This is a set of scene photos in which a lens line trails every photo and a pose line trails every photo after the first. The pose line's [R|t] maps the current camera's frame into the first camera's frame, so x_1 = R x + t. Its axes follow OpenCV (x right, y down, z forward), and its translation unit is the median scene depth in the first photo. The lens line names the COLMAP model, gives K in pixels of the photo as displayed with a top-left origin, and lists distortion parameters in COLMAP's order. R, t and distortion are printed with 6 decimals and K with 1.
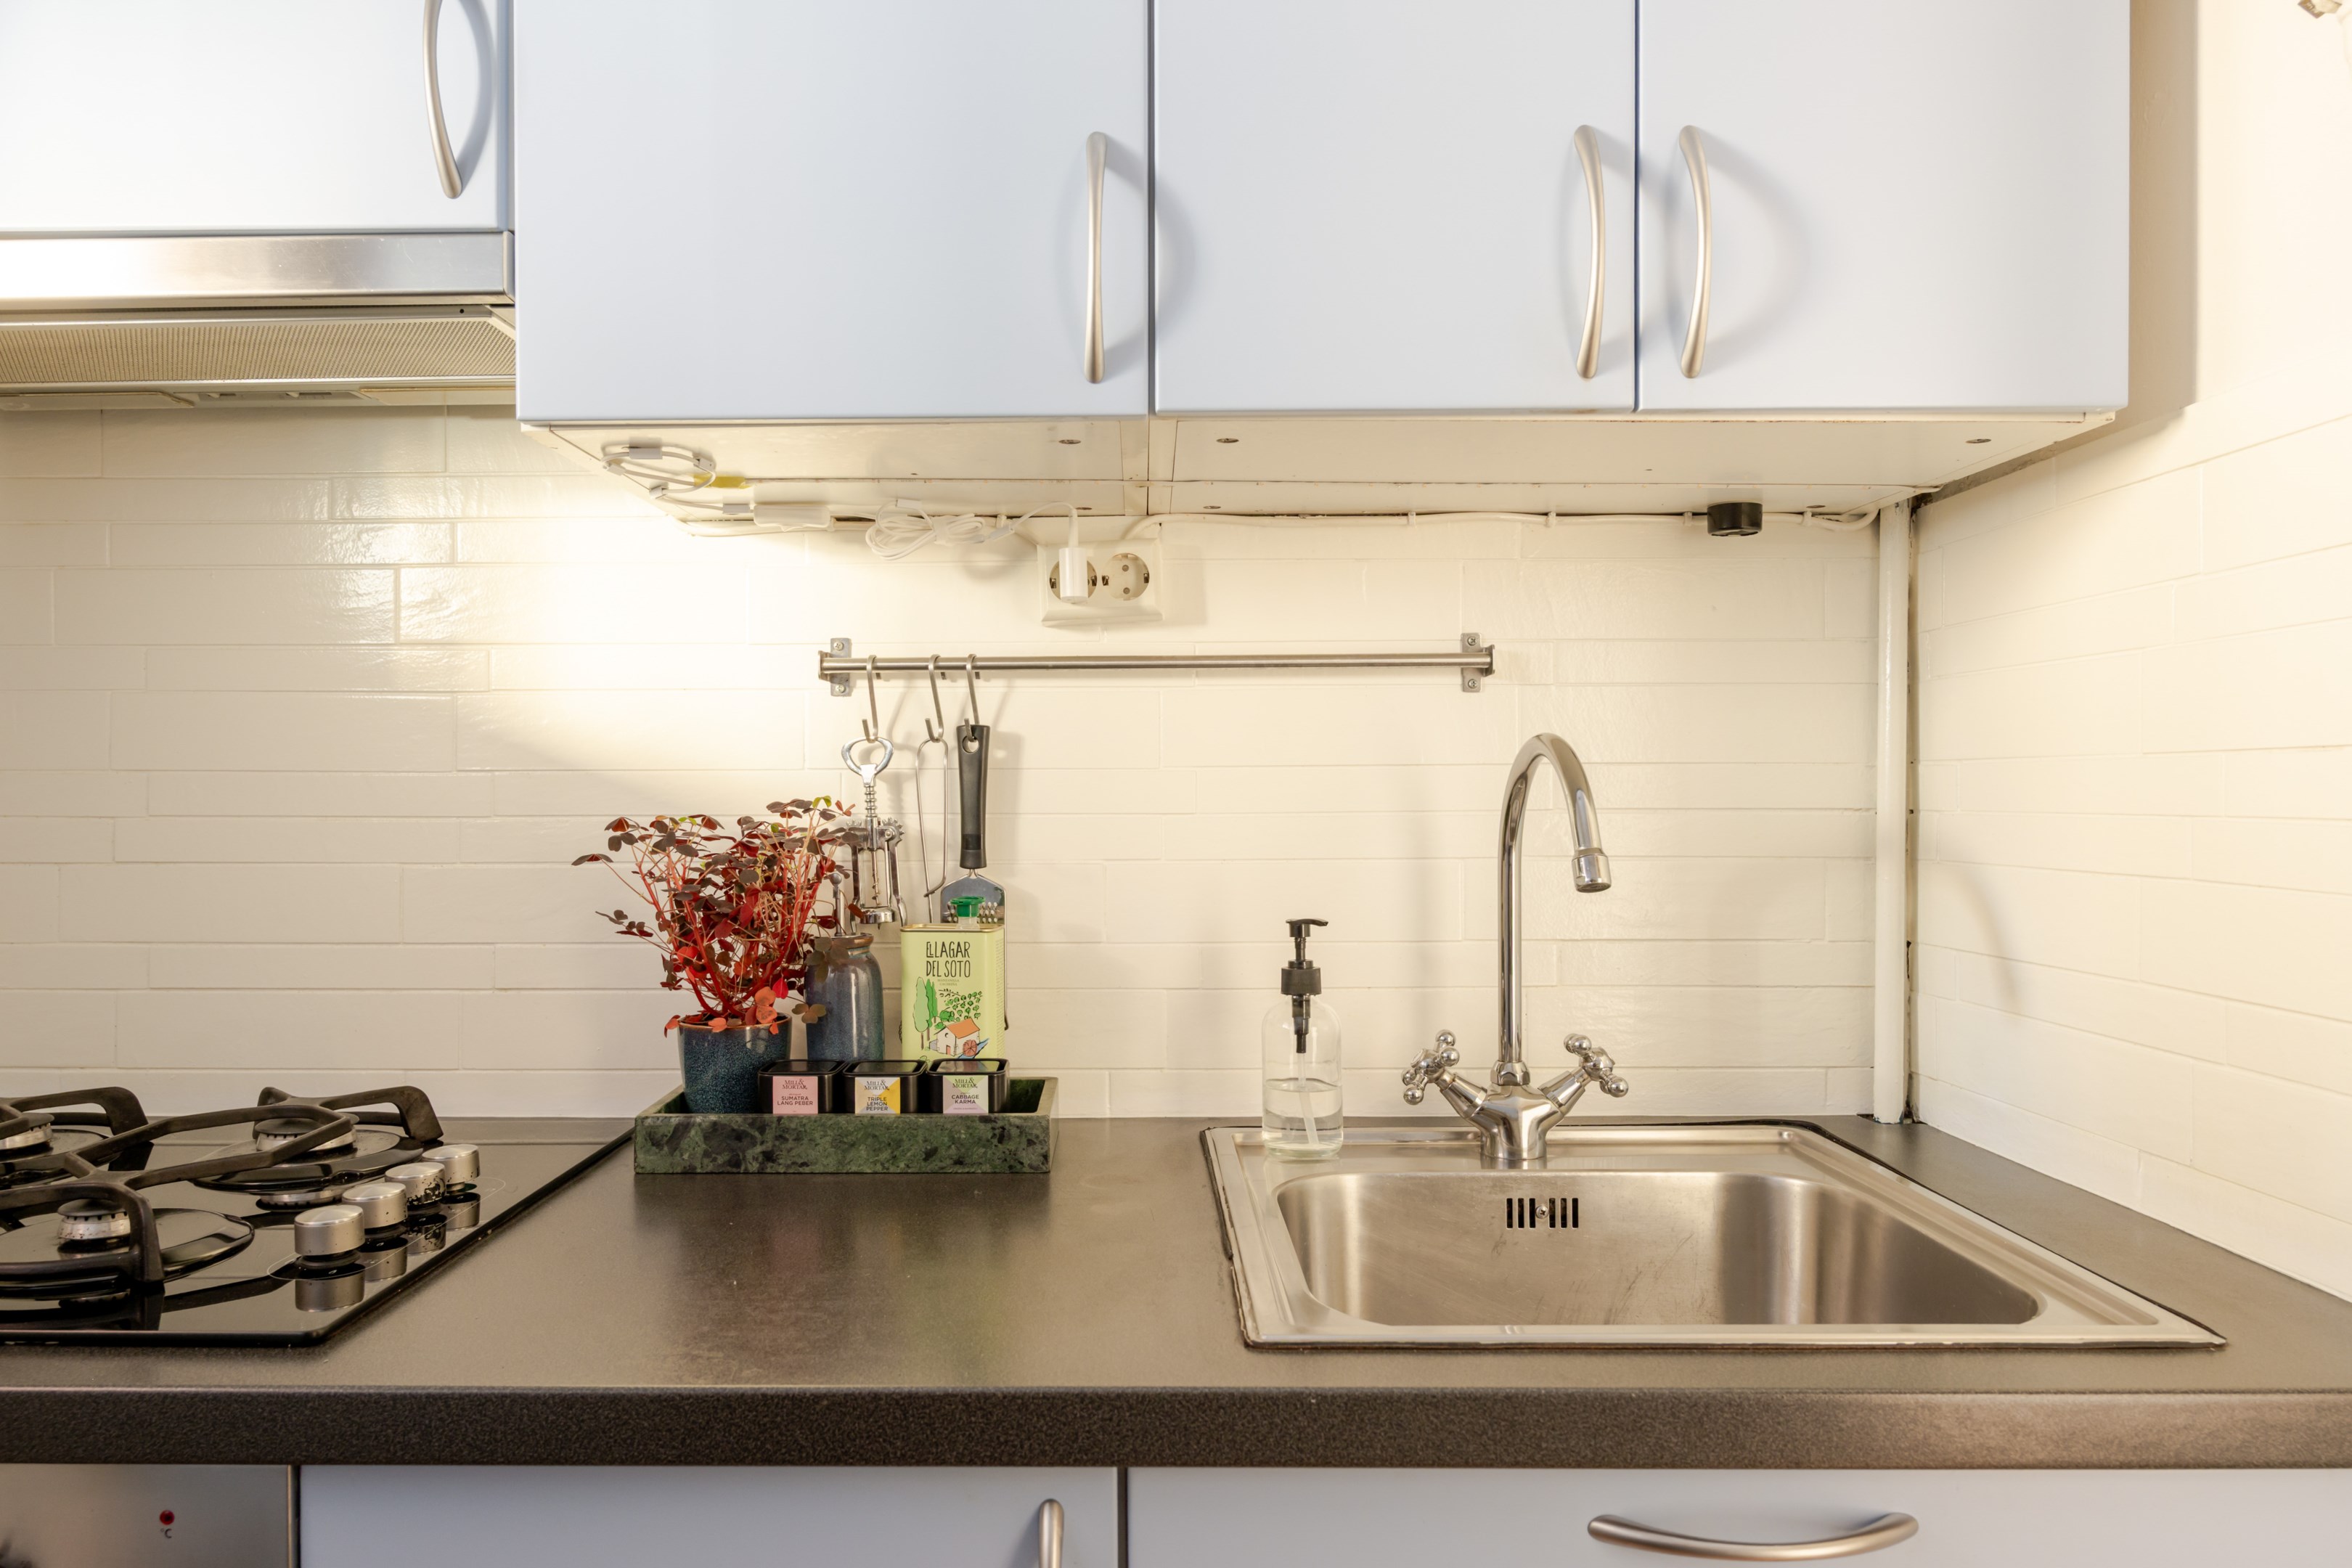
lens RADIAL K [[1647.2, 0, 1176.0], [0, 1647.2, 784.0], [0, 0, 1]] dist [-0.005318, -0.001197]
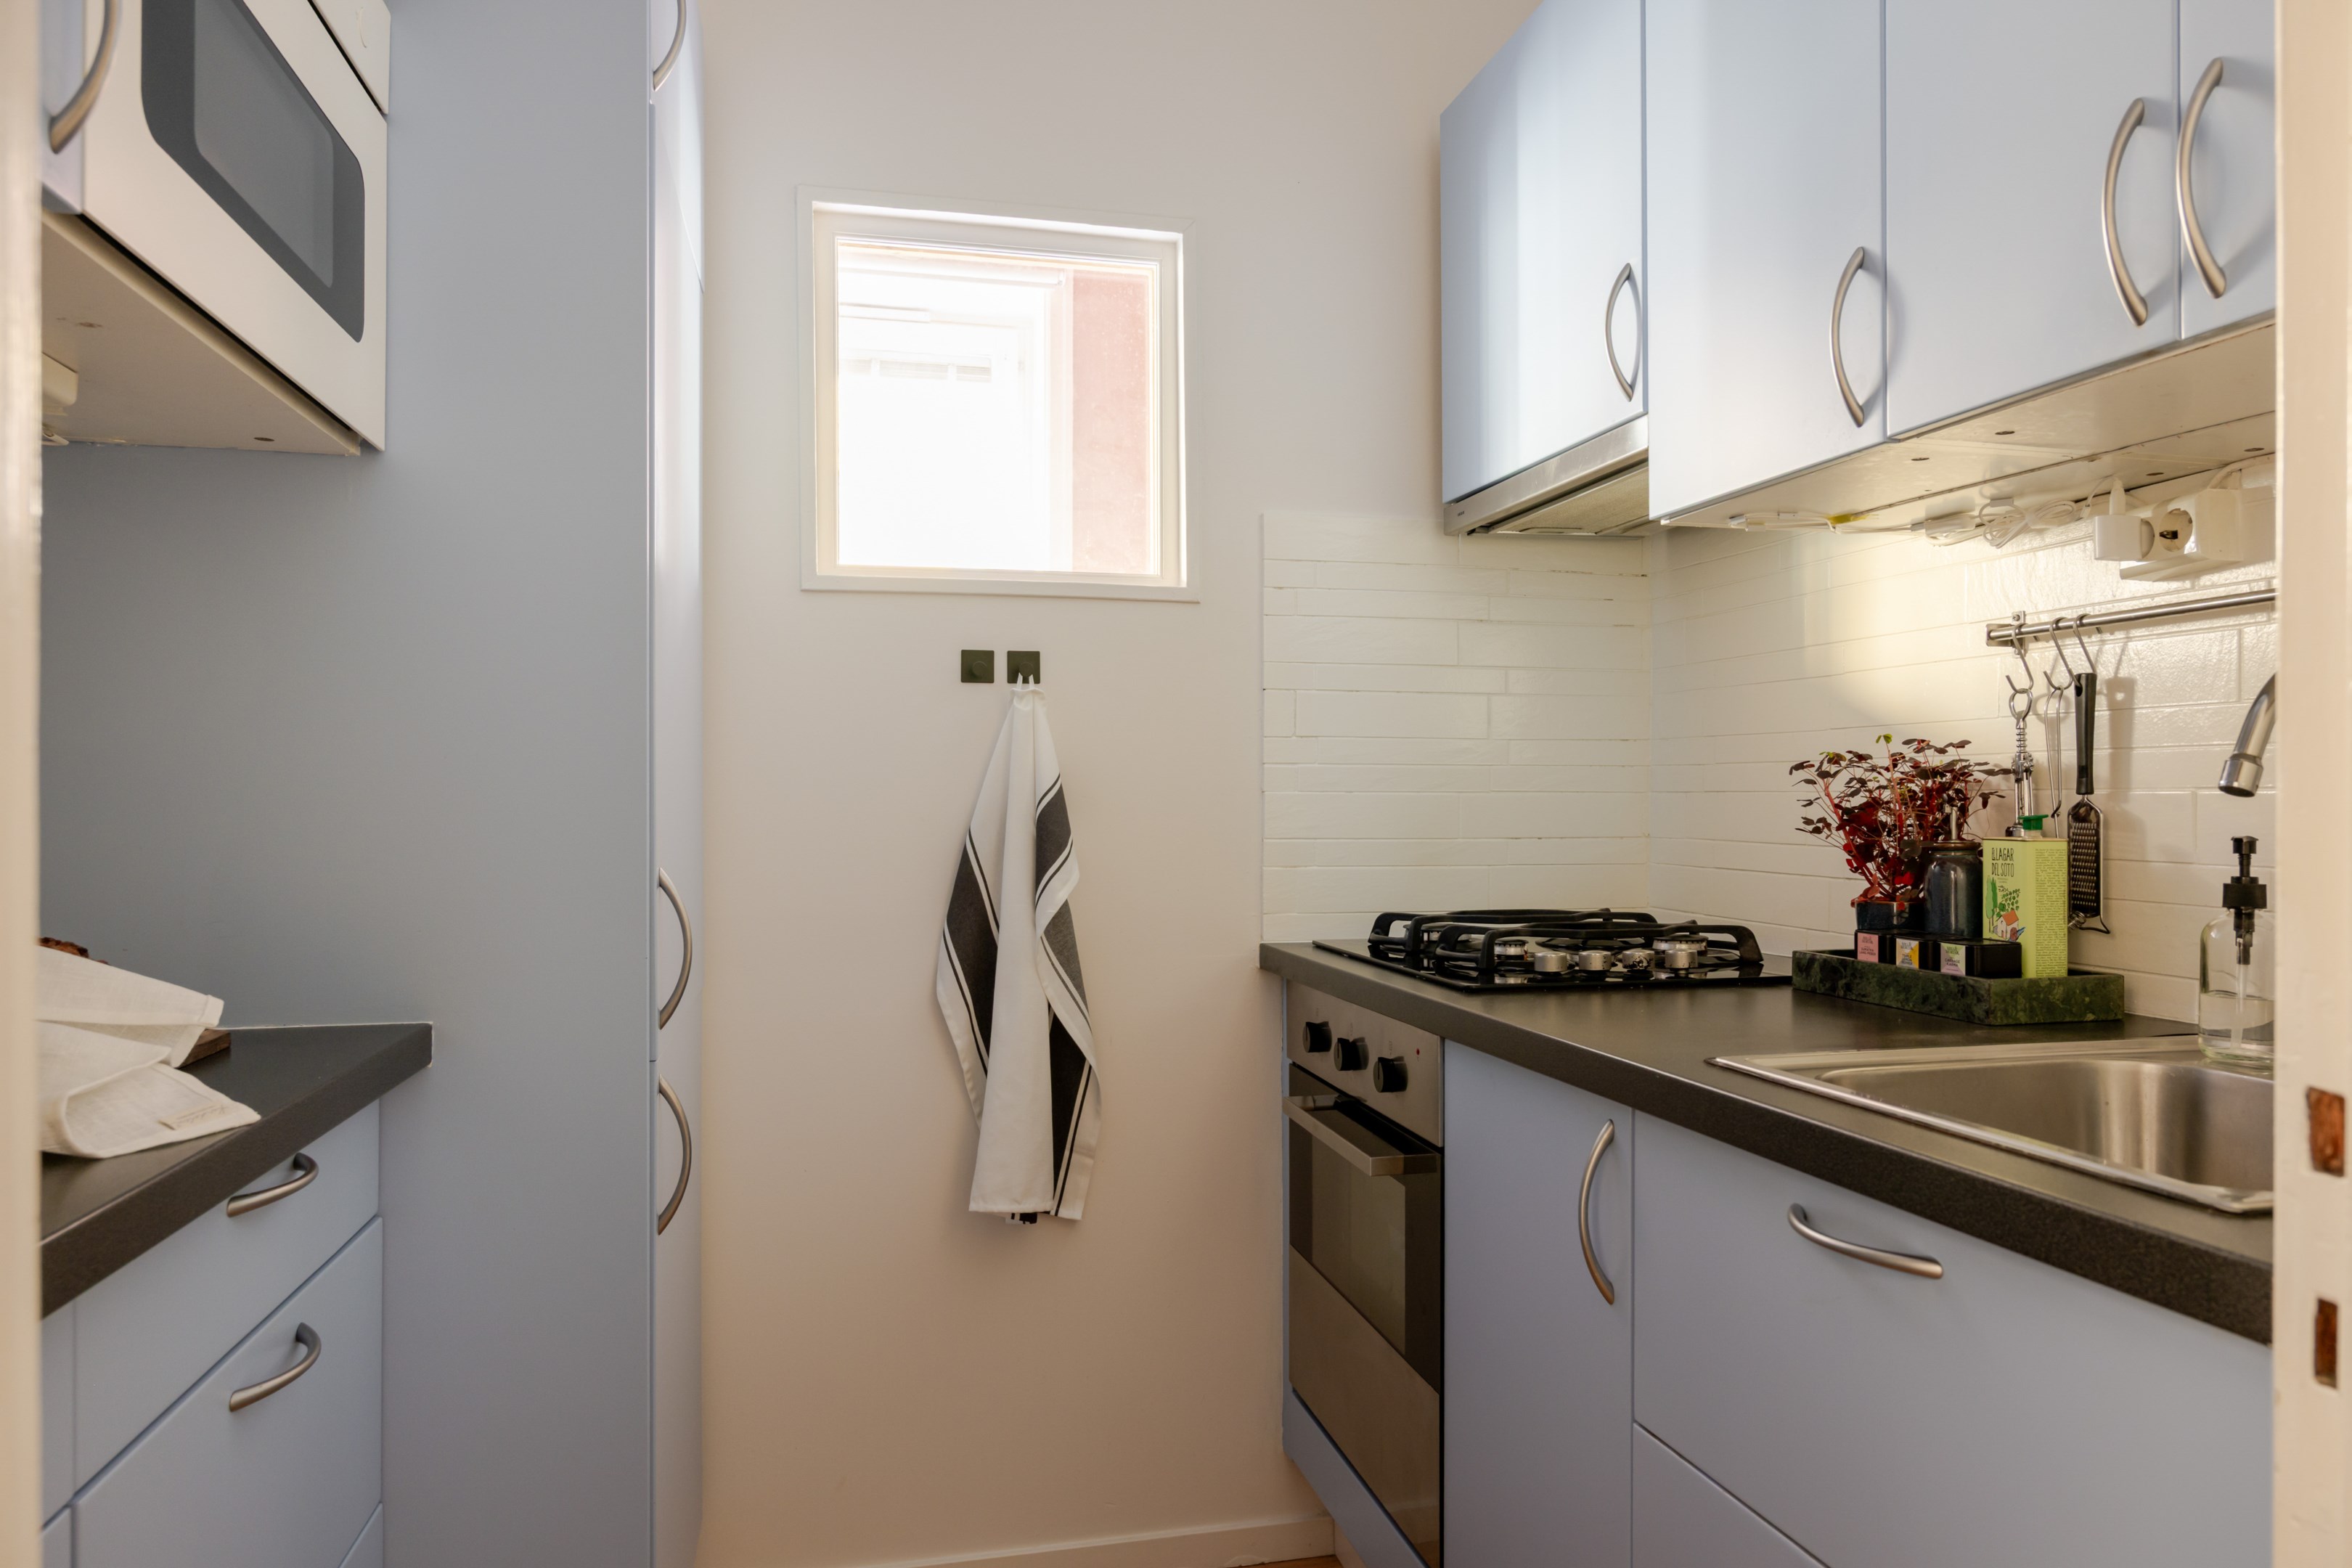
lens RADIAL K [[1609.6, 0, 1215.8], [0, 1609.6, 783.4], [0, 0, 1]] dist [-0.008007, -0.005670]
pose [[0.251418, -0.008171, -0.967844, 0.906775], [0.003750, 0.999965, -0.007468, 0.052801], [0.967871, -0.001752, 0.251440, 0.105134]]
